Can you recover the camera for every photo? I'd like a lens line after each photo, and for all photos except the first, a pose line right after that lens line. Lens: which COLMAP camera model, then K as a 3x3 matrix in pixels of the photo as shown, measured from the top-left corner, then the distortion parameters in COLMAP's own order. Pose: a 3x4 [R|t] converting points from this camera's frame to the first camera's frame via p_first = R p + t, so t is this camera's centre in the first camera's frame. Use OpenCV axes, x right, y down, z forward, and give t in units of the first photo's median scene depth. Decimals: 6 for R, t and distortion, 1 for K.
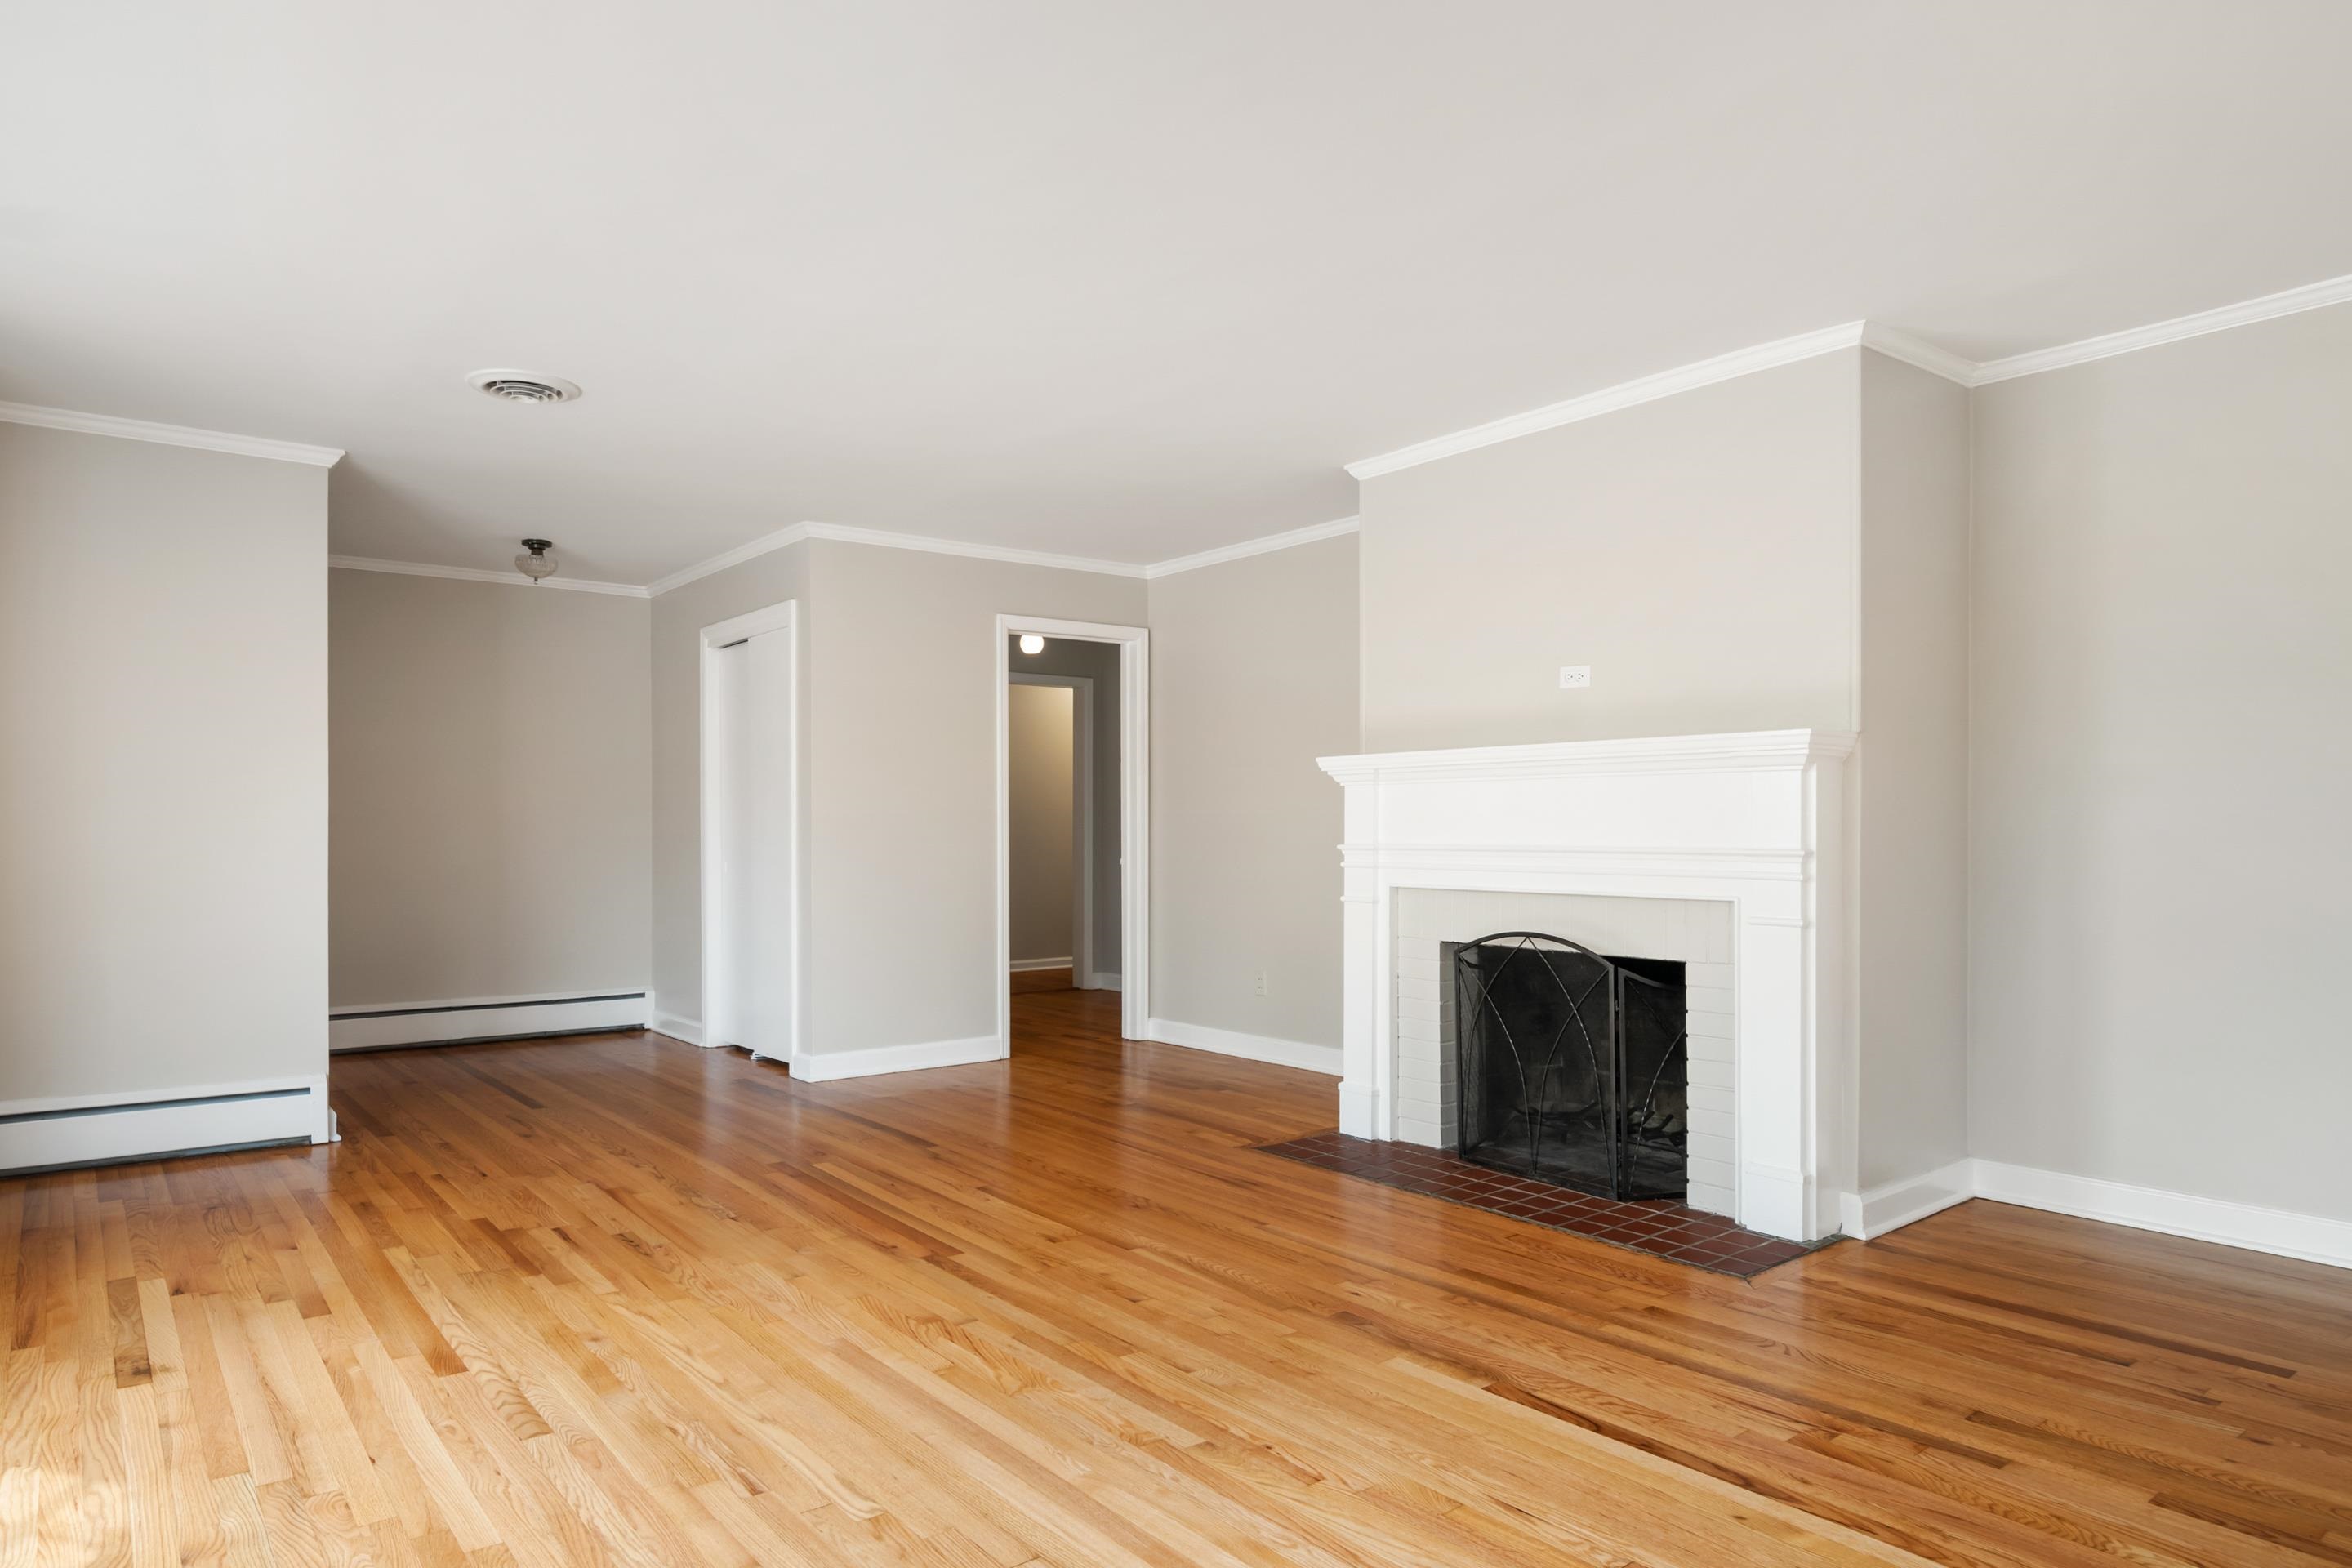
lens RADIAL K [[1434.7, 0, 1168.3], [0, 1434.7, 852.1], [0, 0, 1]] dist [-0.000244, -0.001782]
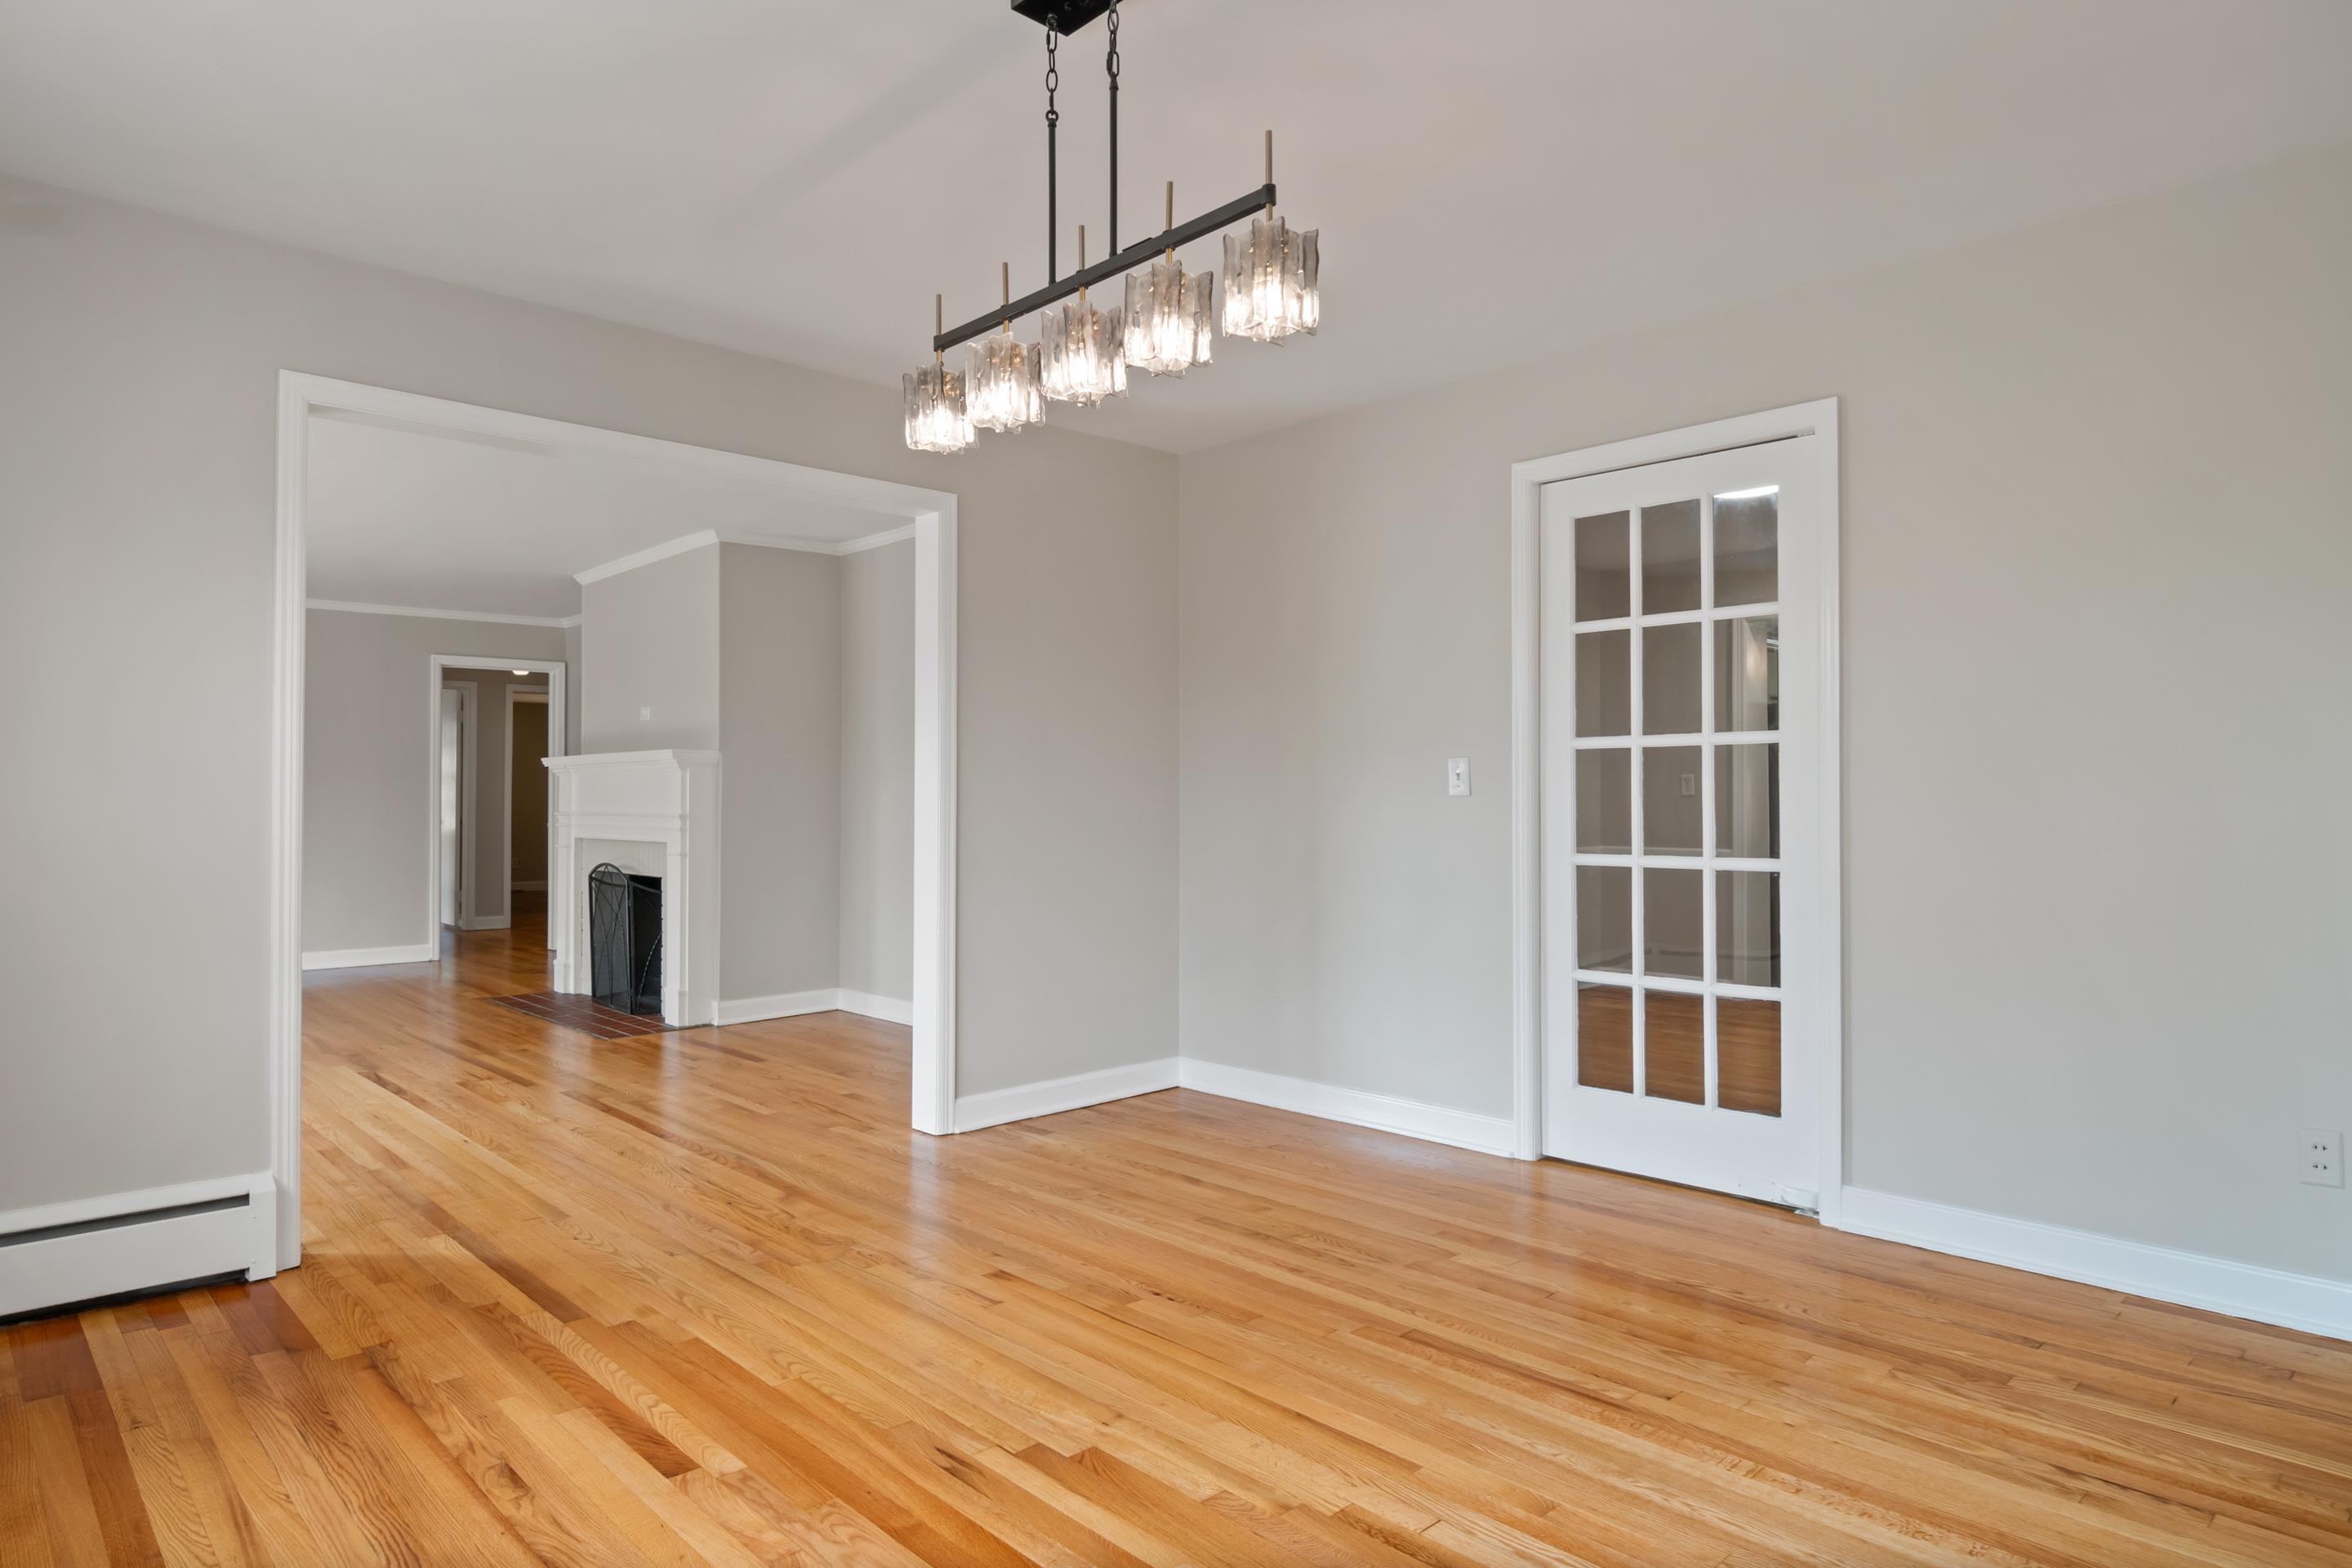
lens RADIAL K [[1374.3, 0, 1142.5], [0, 1374.3, 778.0], [0, 0, 1]] dist [-0.001080, -0.003580]
pose [[0.997081, 0.001869, 0.076330, 0.937465], [0.000577, 0.999487, -0.032006, 0.009273], [-0.076351, 0.031957, 0.996569, -0.842548]]
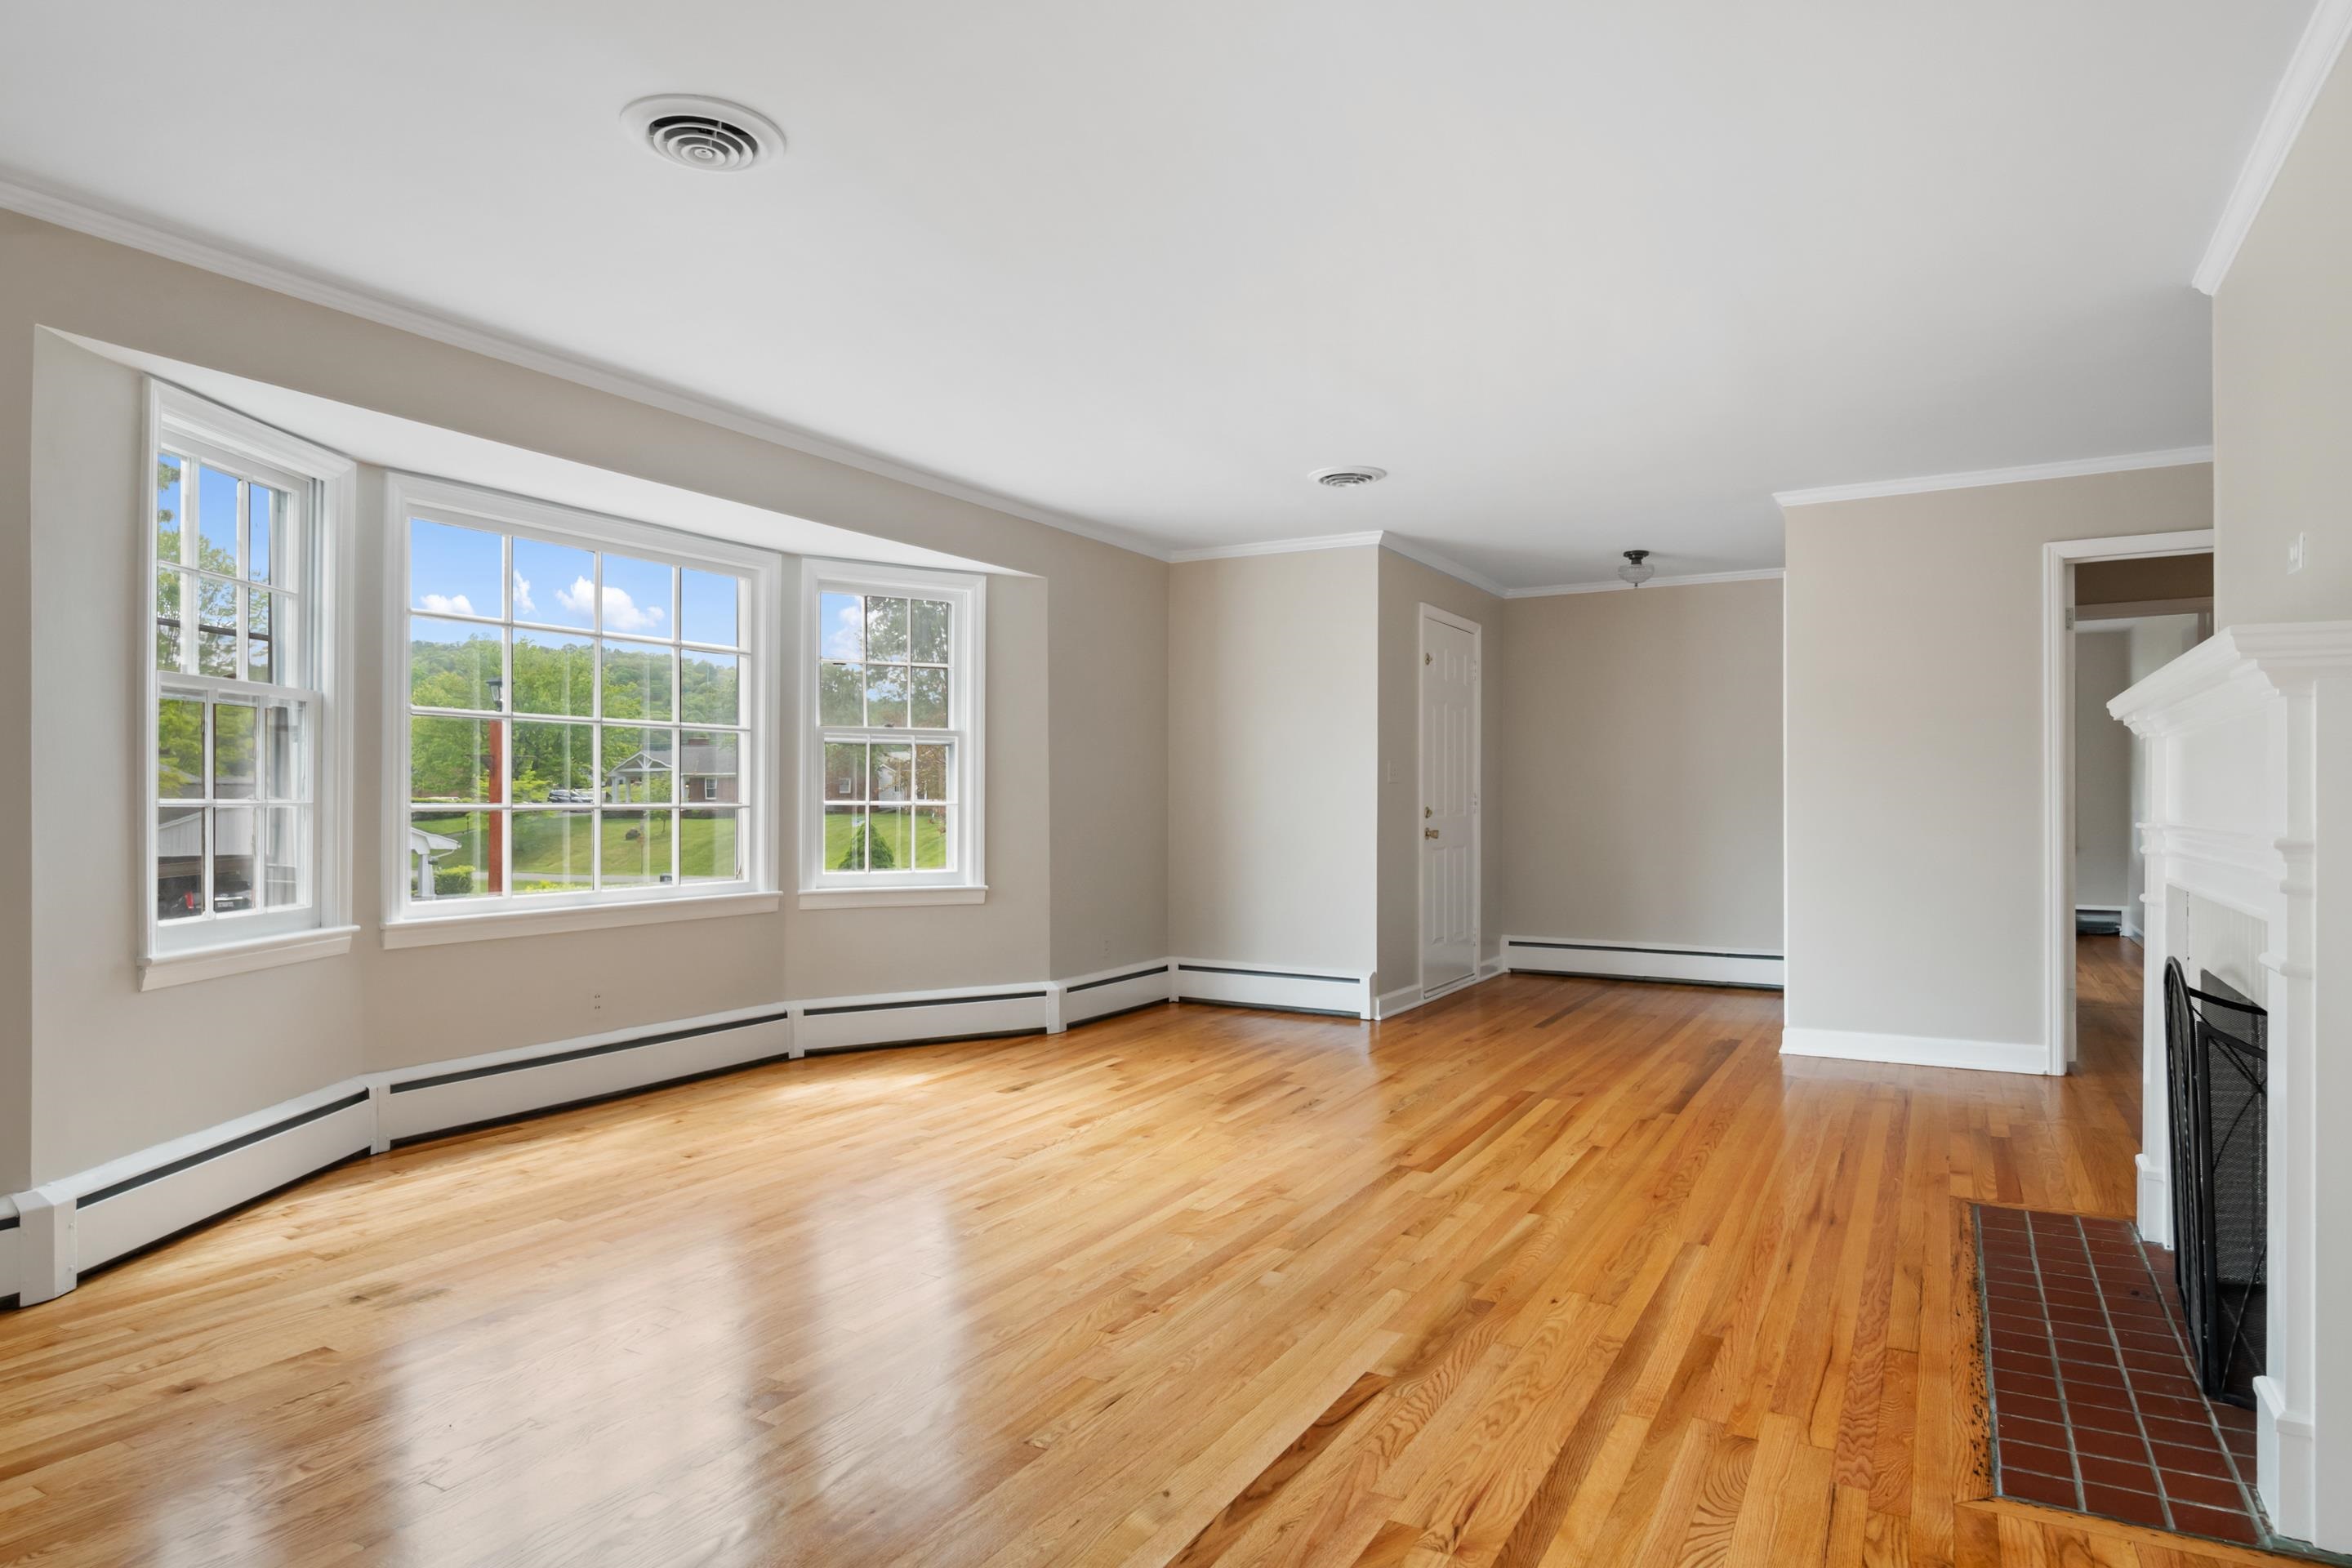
lens RADIAL K [[1374.3, 0, 1142.5], [0, 1374.3, 778.0], [0, 0, 1]] dist [-0.001080, -0.003580]
pose [[0.365408, -0.011229, -0.930780, 0.814838], [-0.017811, 0.999660, -0.019052, -0.007651], [0.930677, 0.023540, 0.365084, 0.397574]]
